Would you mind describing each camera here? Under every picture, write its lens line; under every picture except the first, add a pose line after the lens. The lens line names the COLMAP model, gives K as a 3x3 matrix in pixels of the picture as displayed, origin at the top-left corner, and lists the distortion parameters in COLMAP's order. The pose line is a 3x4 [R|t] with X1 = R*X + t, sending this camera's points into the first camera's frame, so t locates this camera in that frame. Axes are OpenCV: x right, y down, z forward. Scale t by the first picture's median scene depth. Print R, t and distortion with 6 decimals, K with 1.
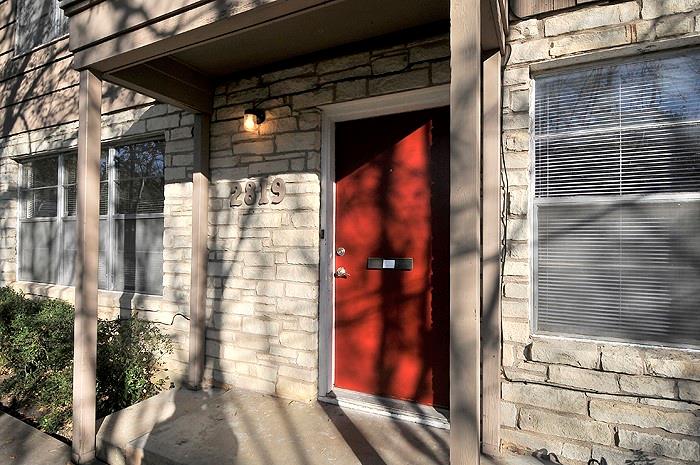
lens RADIAL K [[406.2, 0, 350.0], [0, 406.2, 232.5], [0, 0, 1]] dist [0.042212, 0.000080]
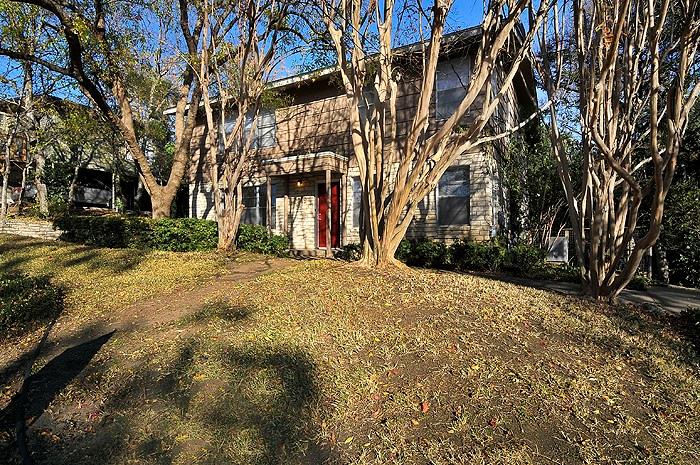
lens RADIAL K [[406.2, 0, 350.0], [0, 406.2, 232.5], [0, 0, 1]] dist [0.042212, 0.000080]
pose [[0.993836, -0.011991, -0.110208, 0.749538], [0.014420, 0.999670, 0.021278, 0.155906], [0.109916, -0.022736, 0.993681, -3.182578]]
